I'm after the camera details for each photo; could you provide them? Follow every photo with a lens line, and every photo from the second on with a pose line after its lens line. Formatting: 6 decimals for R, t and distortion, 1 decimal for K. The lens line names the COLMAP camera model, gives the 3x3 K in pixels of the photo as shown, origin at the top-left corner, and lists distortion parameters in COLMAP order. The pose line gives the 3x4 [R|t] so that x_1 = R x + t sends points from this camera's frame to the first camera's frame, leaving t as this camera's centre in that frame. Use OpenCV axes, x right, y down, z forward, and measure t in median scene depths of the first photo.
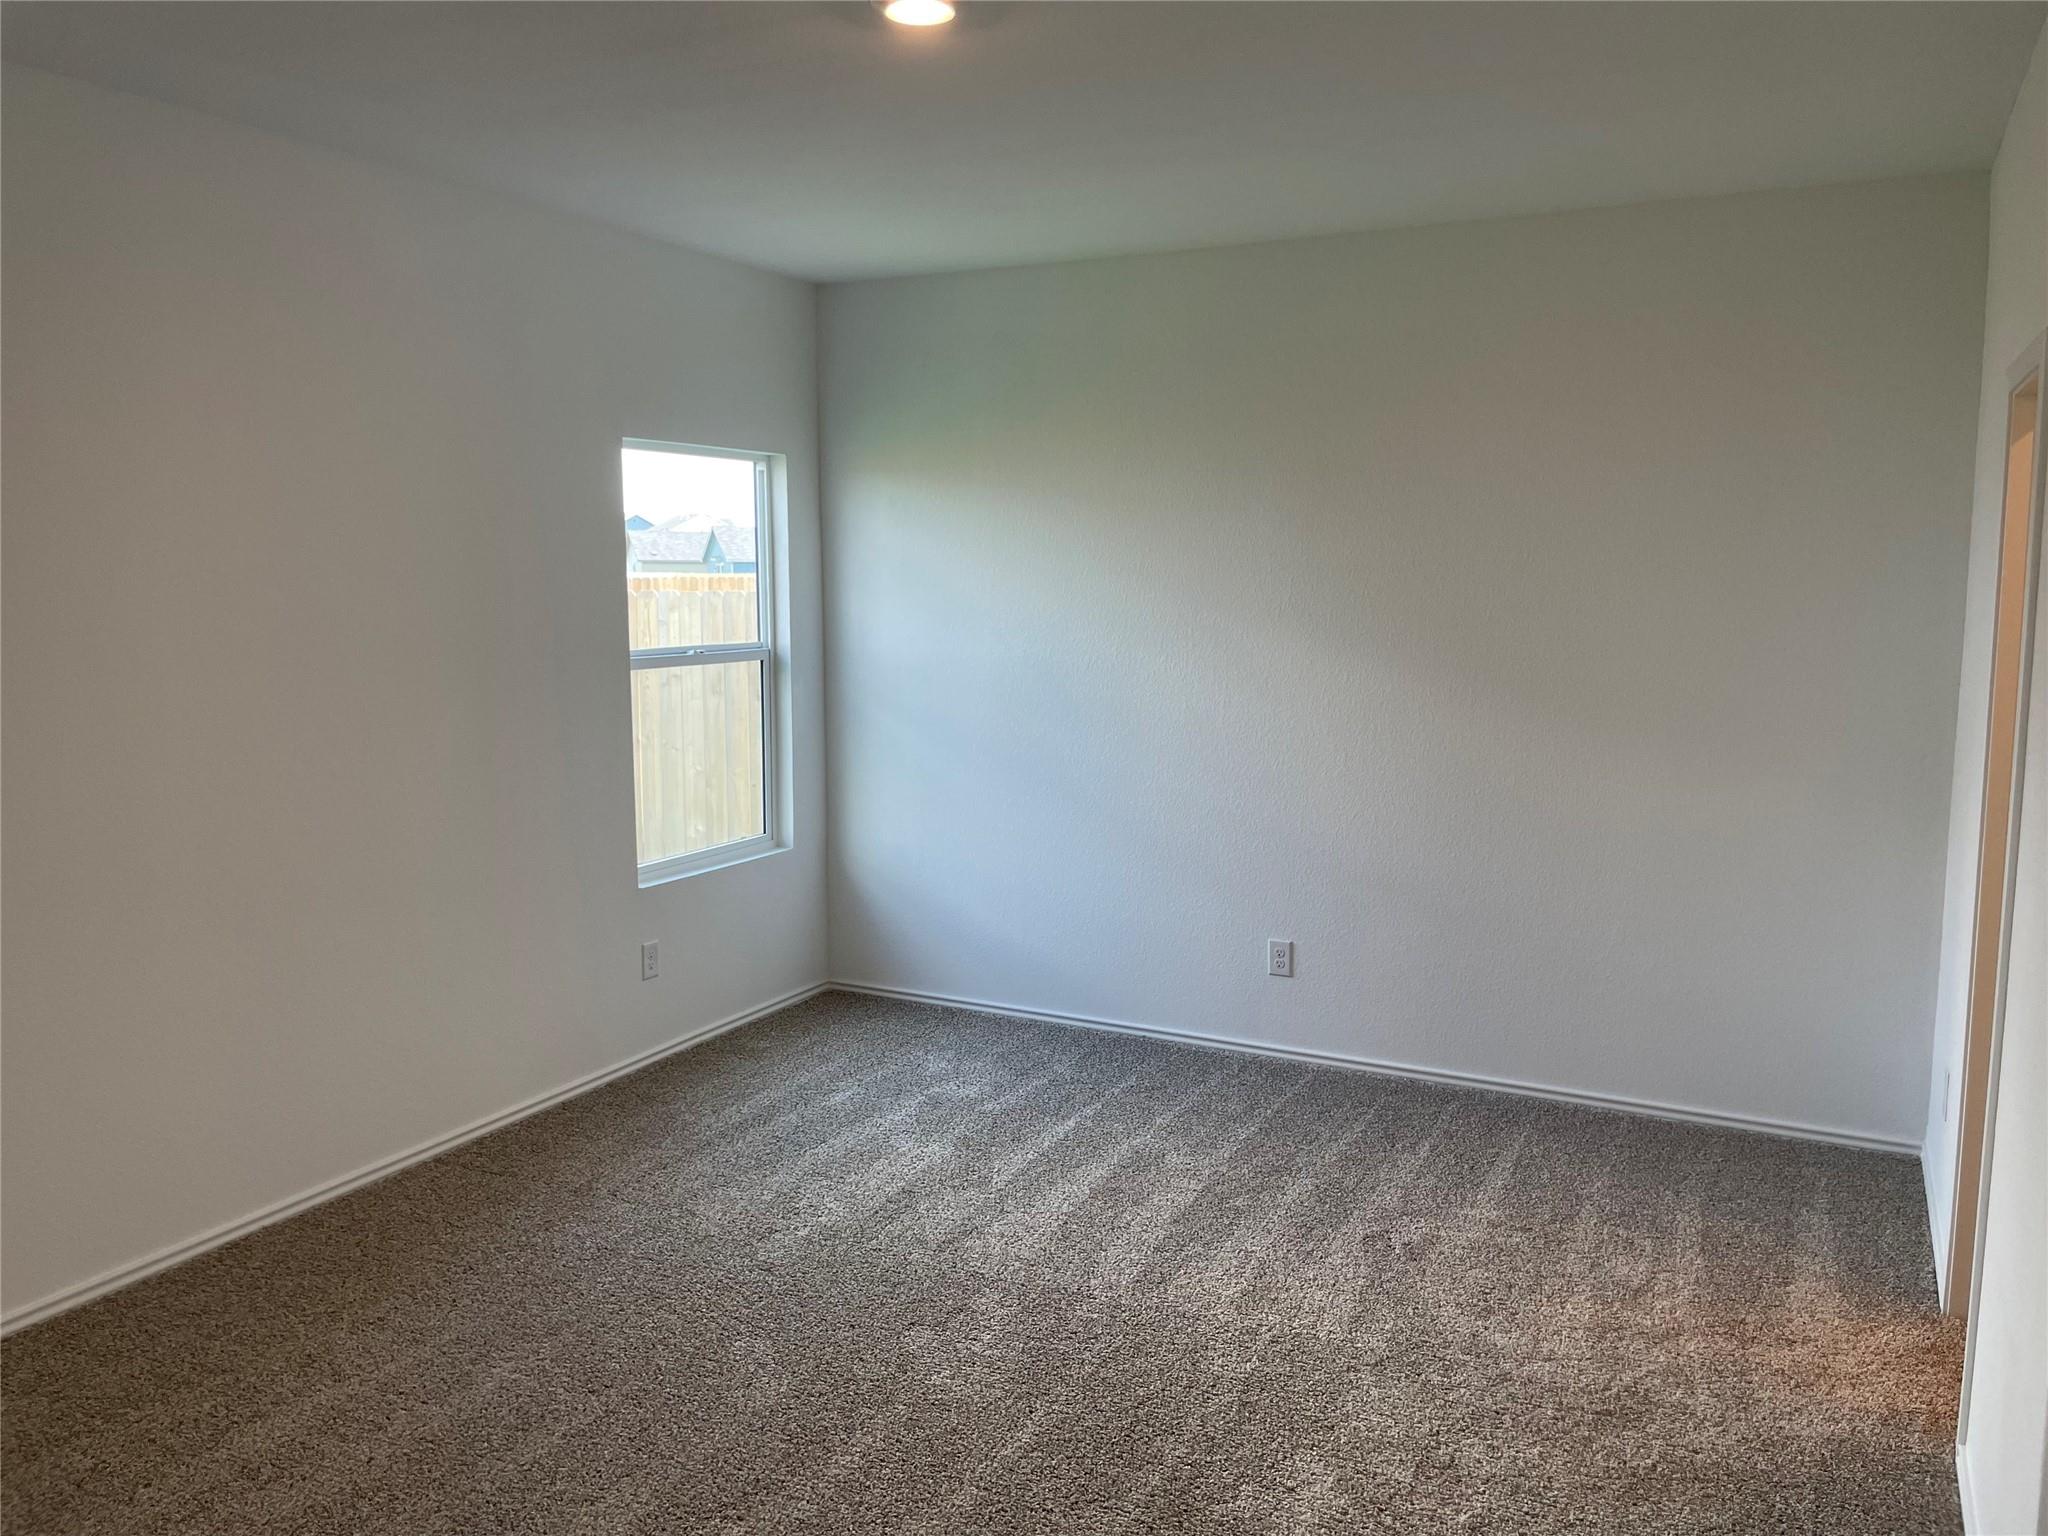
lens RADIAL K [[1570.7, 0, 1024.0], [0, 1570.7, 768.0], [0, 0, 1]] dist [0.005063, 0.001196]
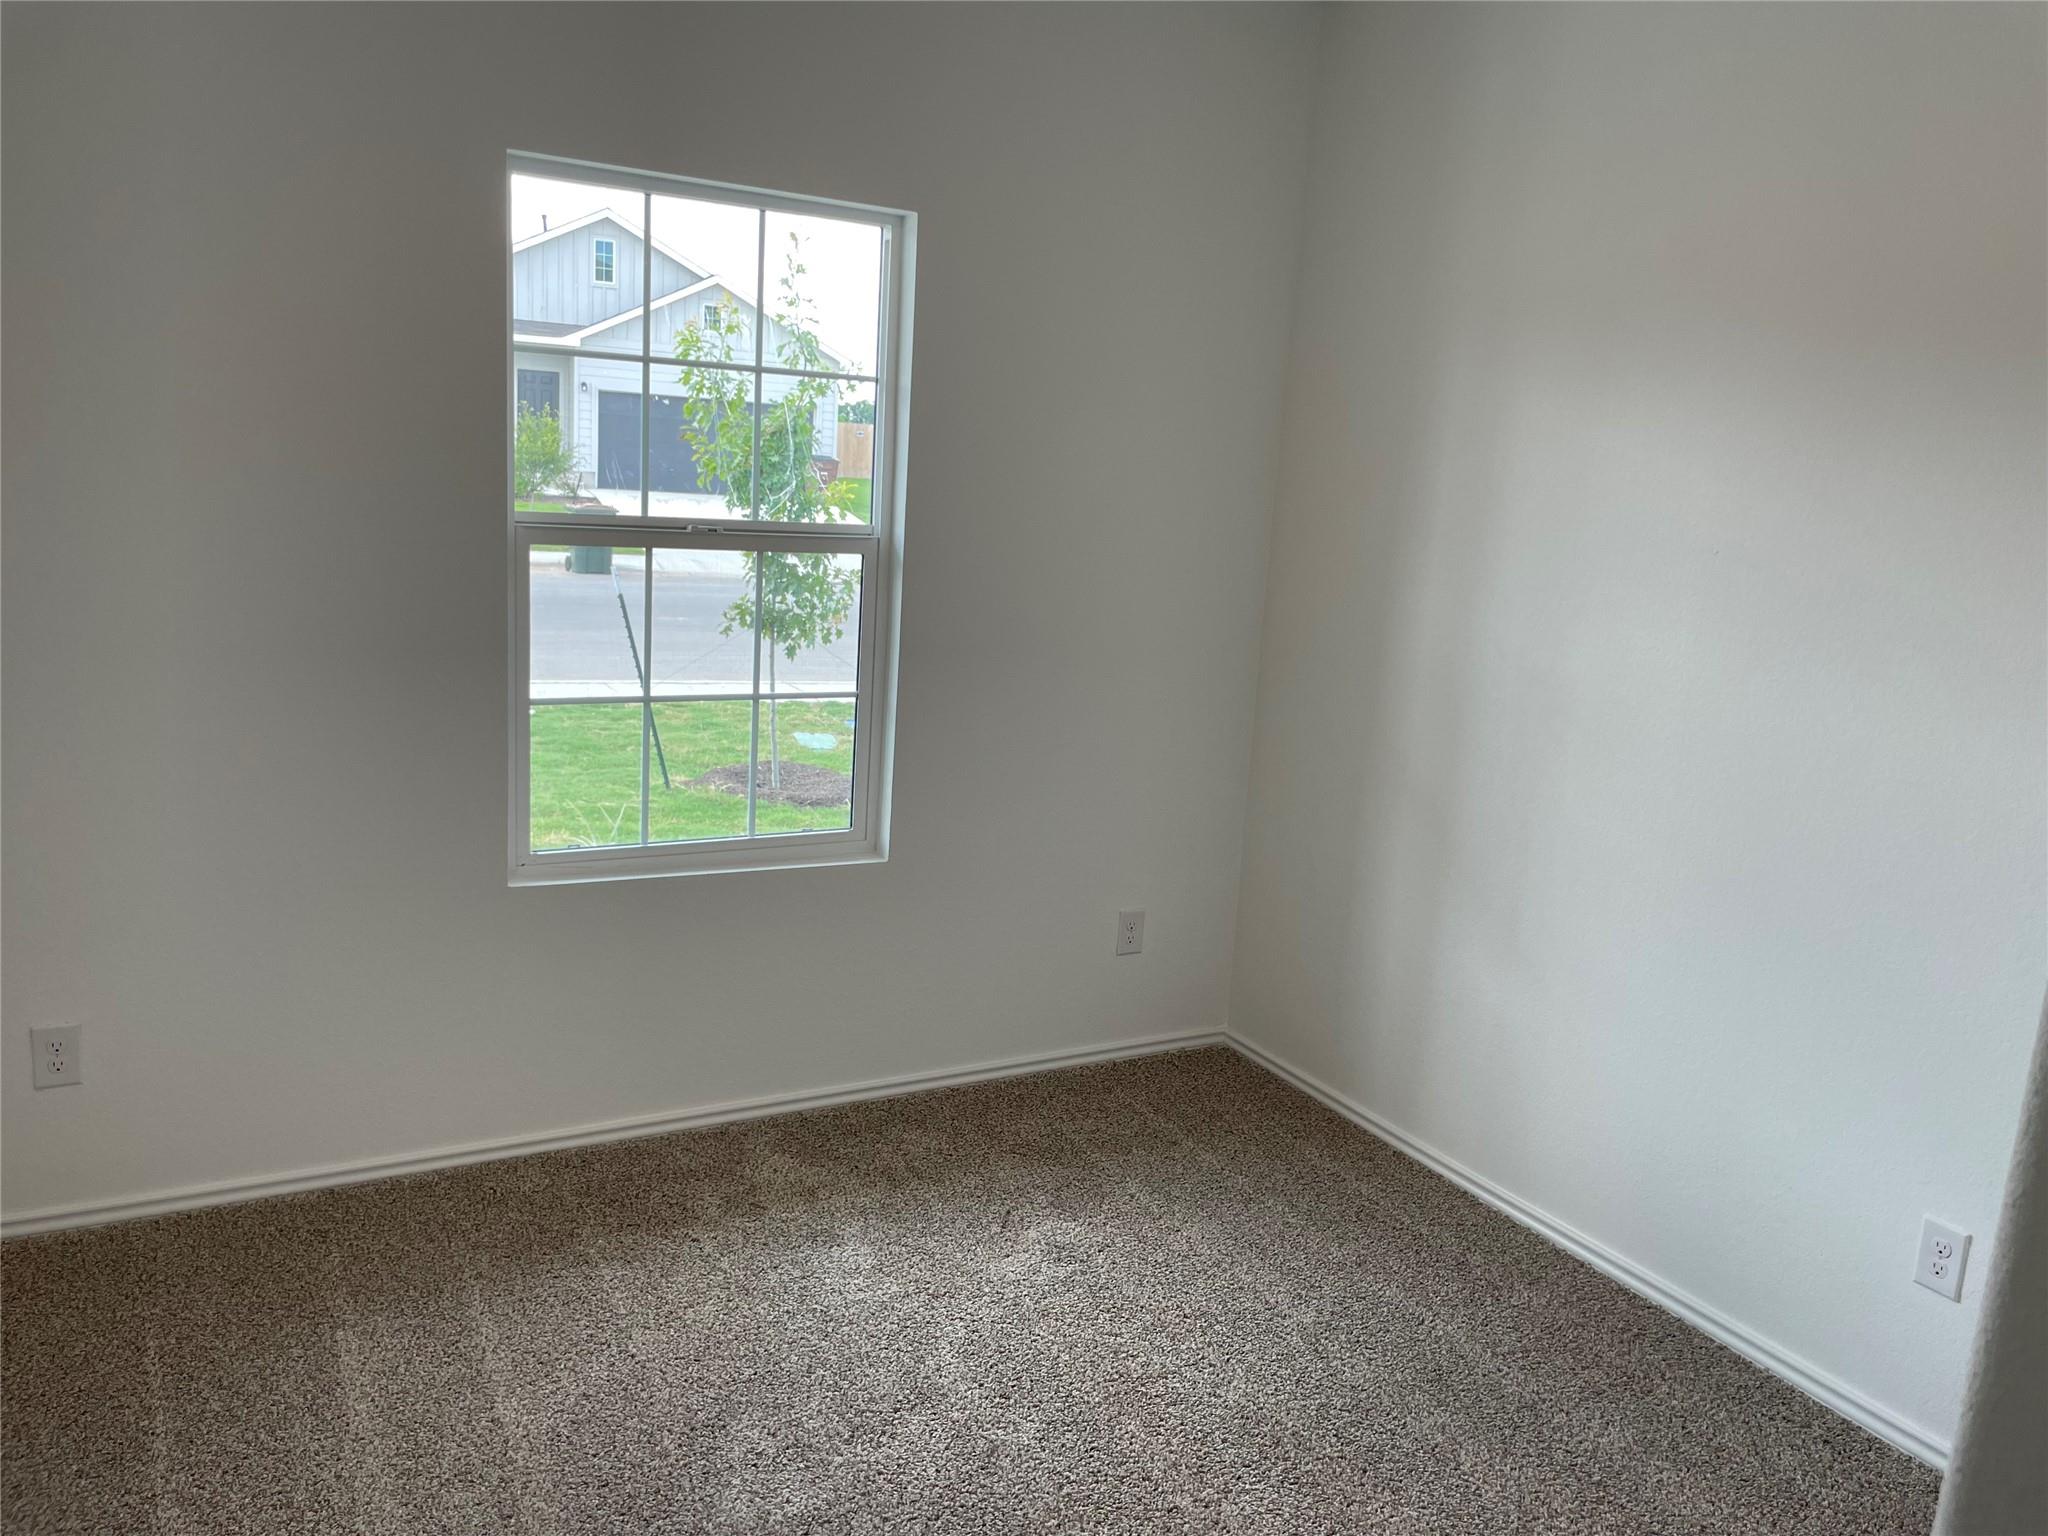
lens RADIAL K [[1570.7, 0, 1024.0], [0, 1570.7, 768.0], [0, 0, 1]] dist [0.005063, 0.001196]
pose [[0.825146, 0.161972, -0.541201, 0.236030], [-0.129162, 0.986731, 0.098383, -0.055236], [0.549955, -0.011278, 0.835118, 0.522405]]
